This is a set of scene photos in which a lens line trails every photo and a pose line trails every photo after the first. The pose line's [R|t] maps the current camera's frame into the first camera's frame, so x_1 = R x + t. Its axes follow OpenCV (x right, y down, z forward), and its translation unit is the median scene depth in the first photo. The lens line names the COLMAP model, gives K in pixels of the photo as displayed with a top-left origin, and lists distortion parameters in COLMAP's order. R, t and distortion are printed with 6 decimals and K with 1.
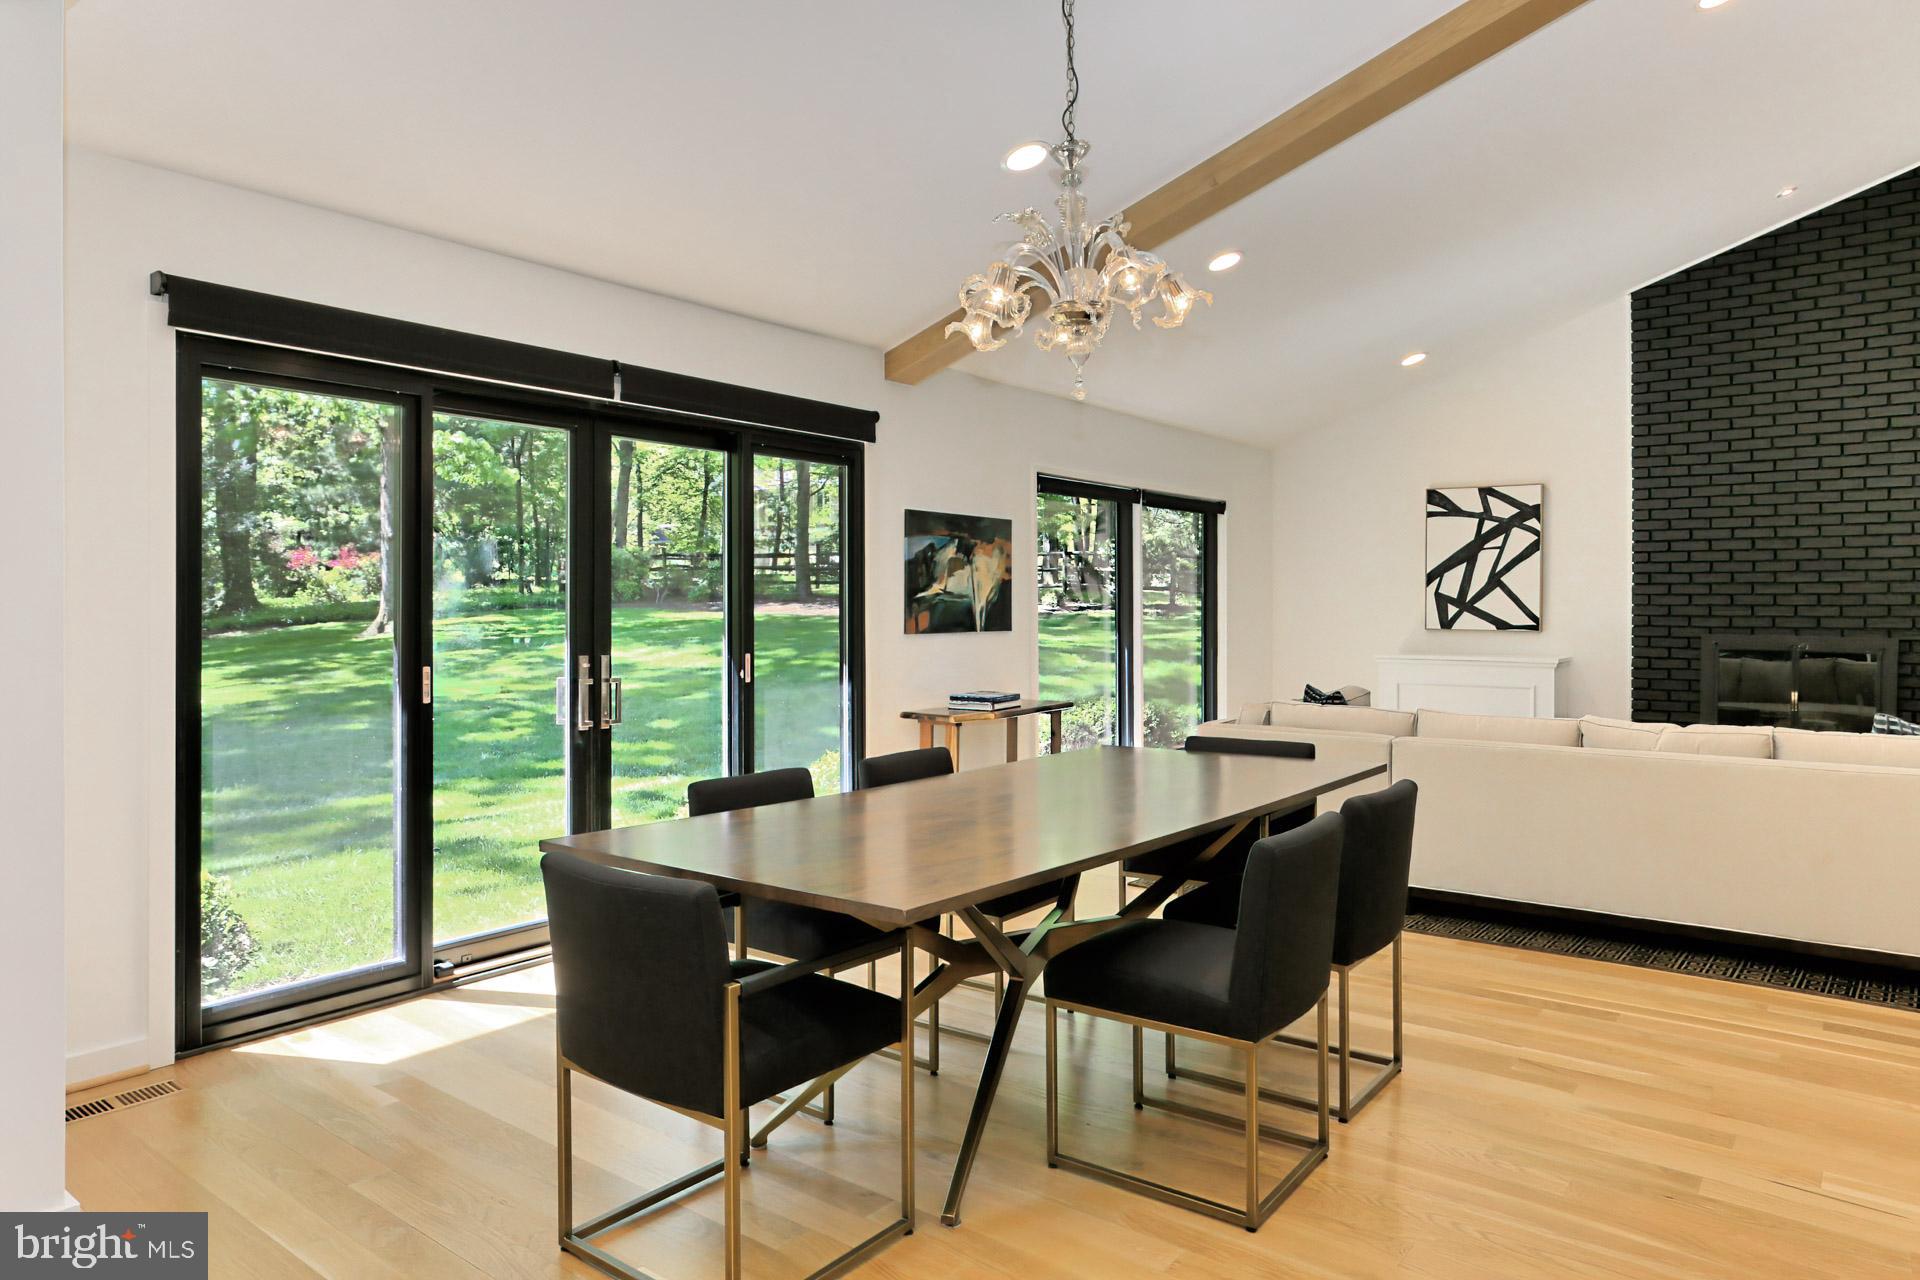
lens RADIAL K [[1200.3, 0, 946.5], [0, 1200.3, 614.2], [0, 0, 1]] dist [-0.000038, 0.005054]
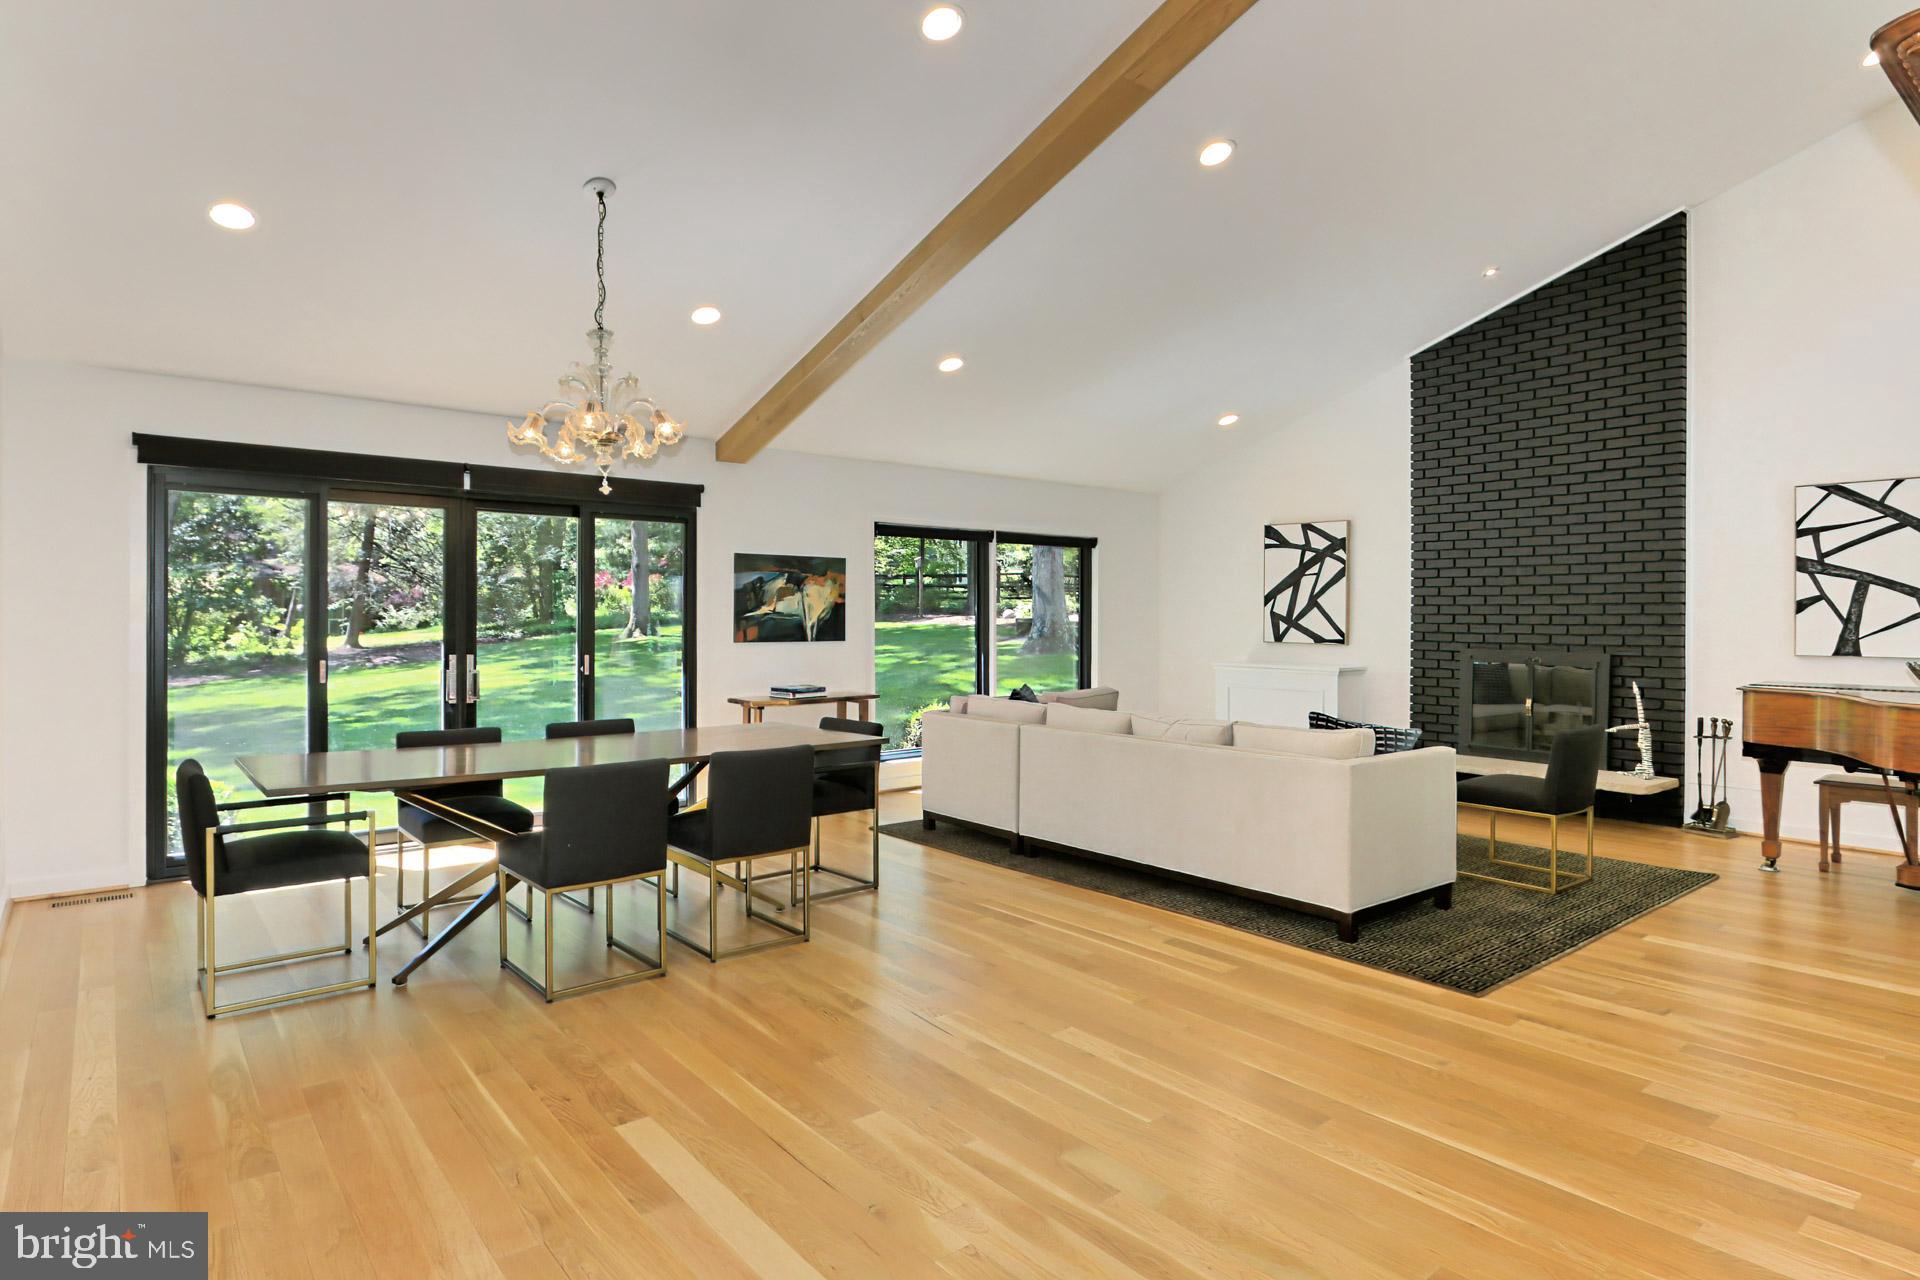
lens RADIAL K [[1026.3, 0, 941.1], [0, 1026.3, 635.4], [0, 0, 1]] dist [-0.005461, -0.000292]
pose [[0.974960, 0.007422, -0.222255, 0.380859], [-0.004856, 0.999915, 0.012091, -0.006003], [0.222326, -0.010709, 0.974914, -0.089867]]
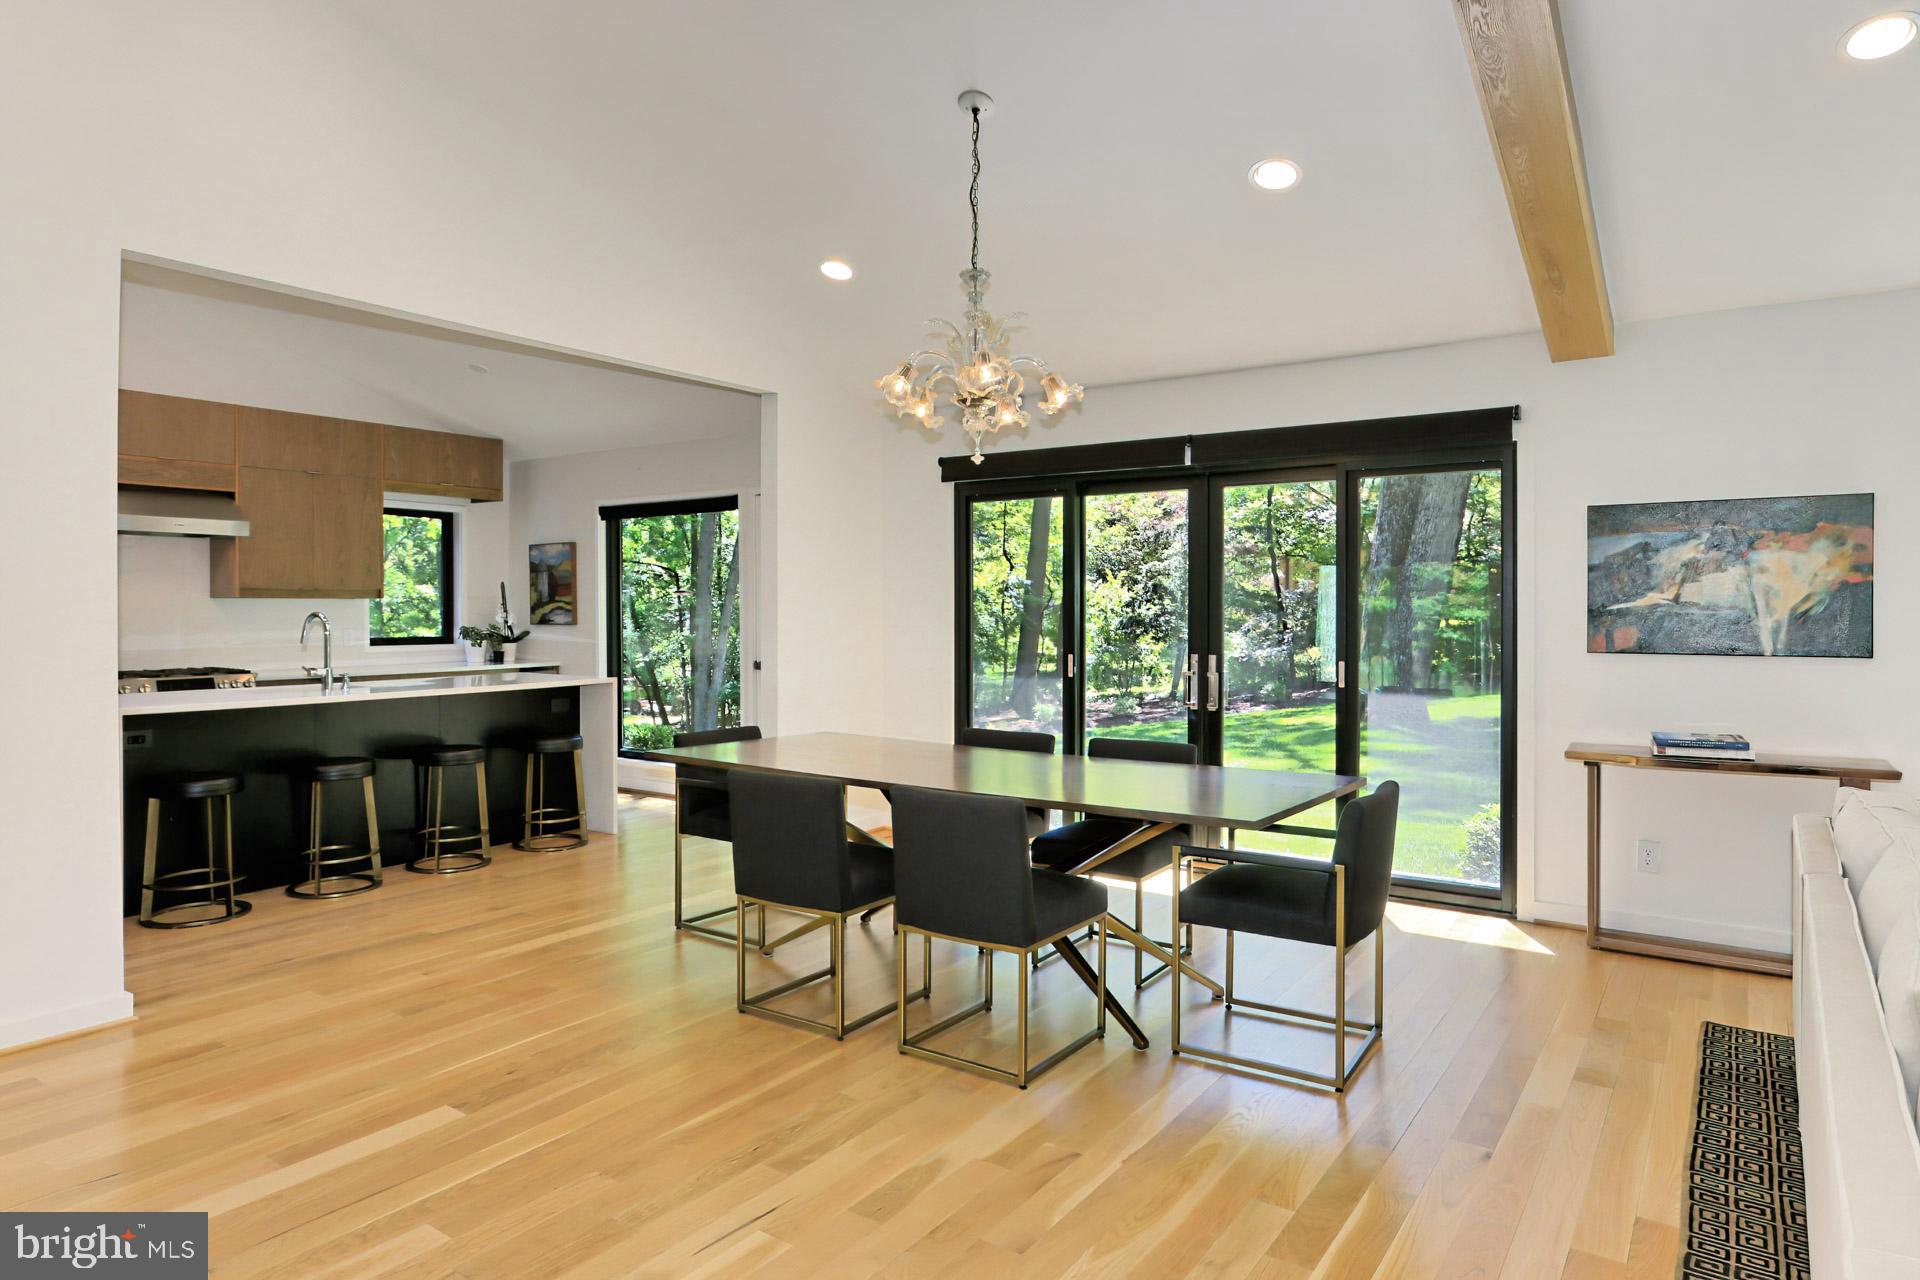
lens RADIAL K [[1144.9, 0, 929.5], [0, 1144.9, 617.5], [0, 0, 1]] dist [-0.015384, 0.016576]
pose [[0.038489, 0.007981, -0.999227, 0.617942], [-0.006619, 0.999948, 0.007732, -0.009478], [0.999237, 0.006316, 0.038540, 0.411998]]
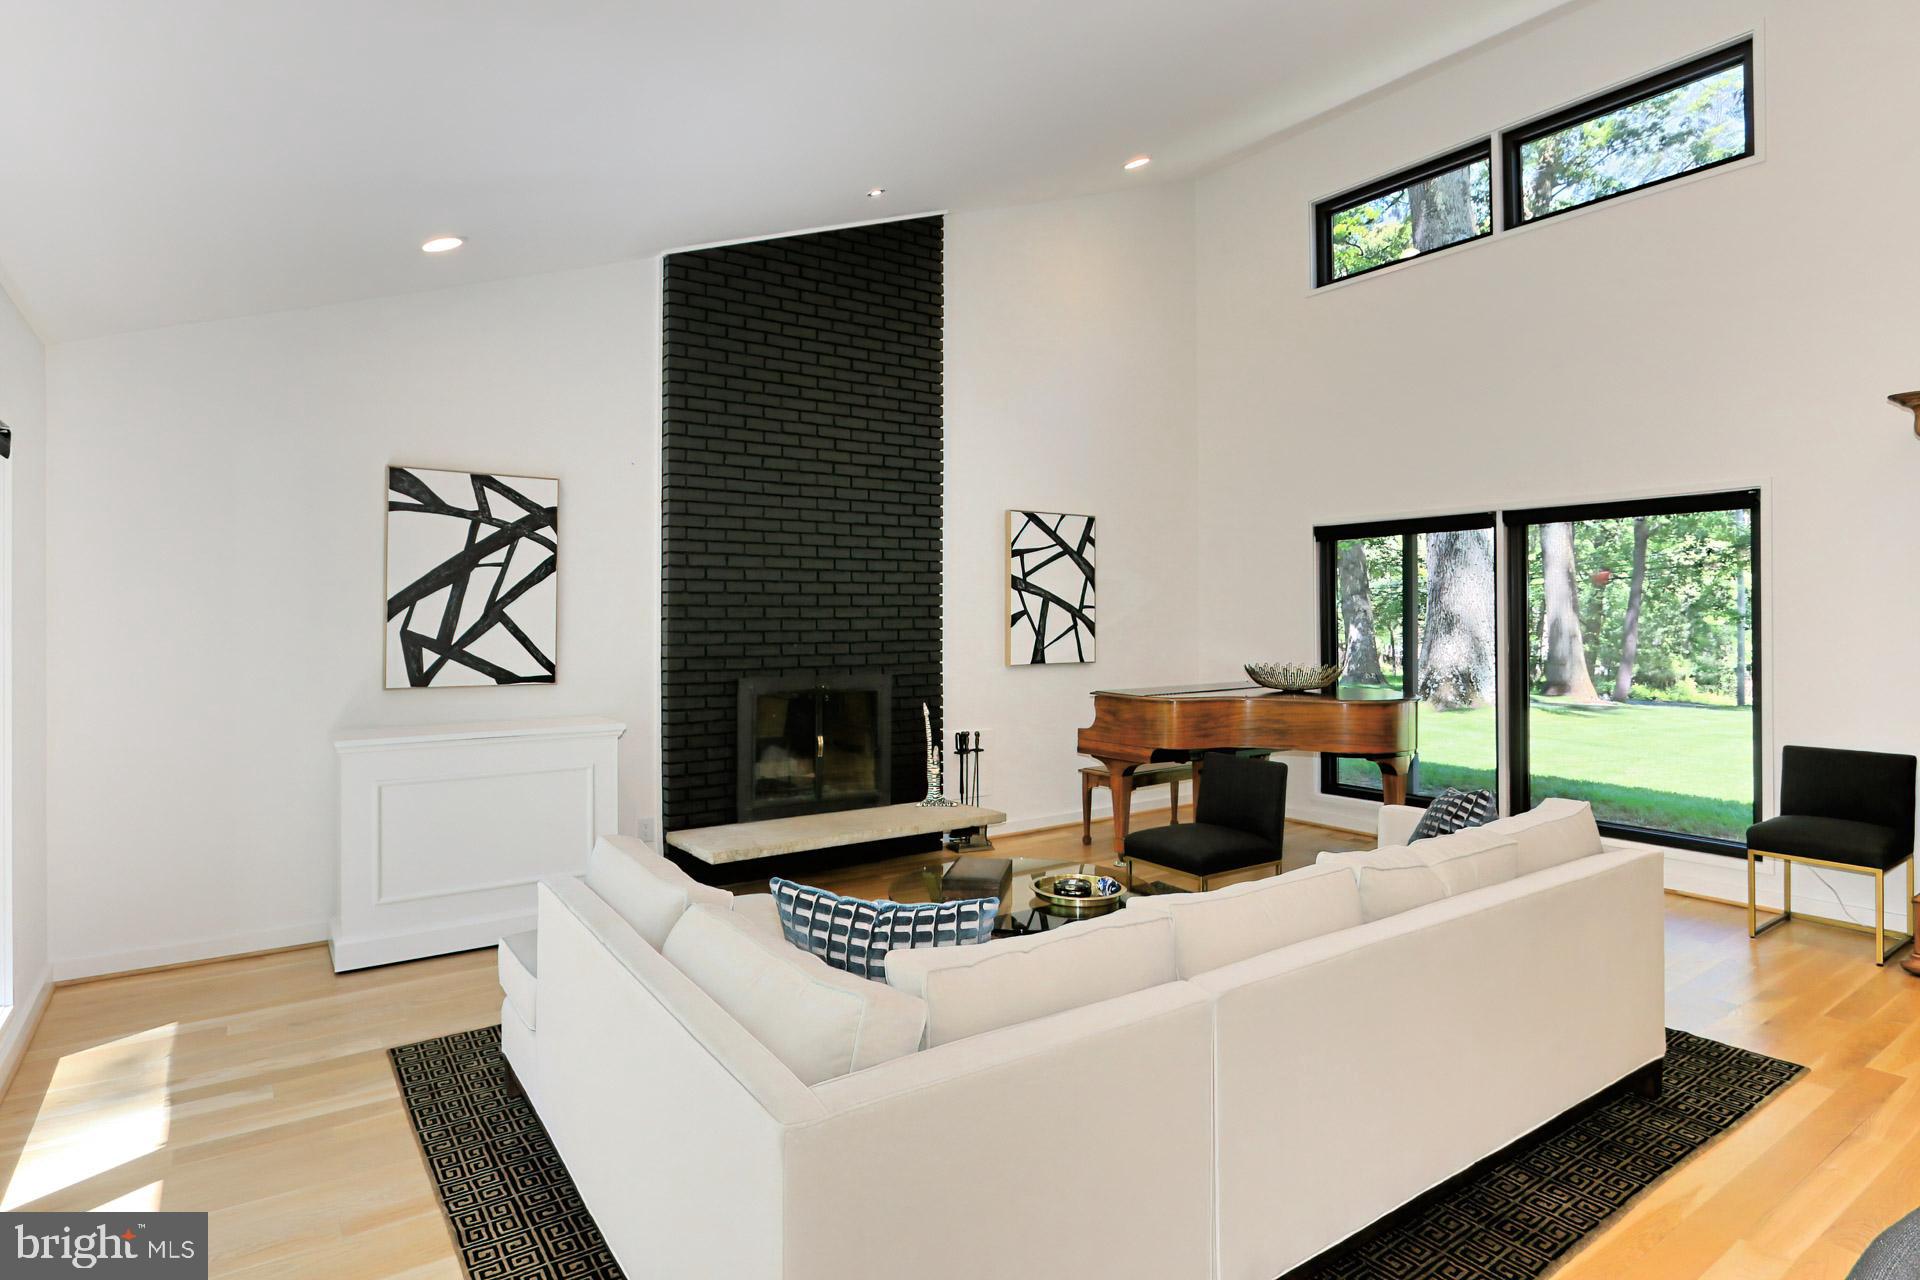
lens RADIAL K [[1016.3, 0, 927.2], [0, 1016.3, 615.2], [0, 0, 1]] dist [-0.029101, 0.018544]
pose [[0.307962, -0.001778, 0.951397, -0.017678], [0.009497, 0.999954, -0.001206, -0.027648], [-0.951351, 0.009406, 0.307964, 0.693796]]
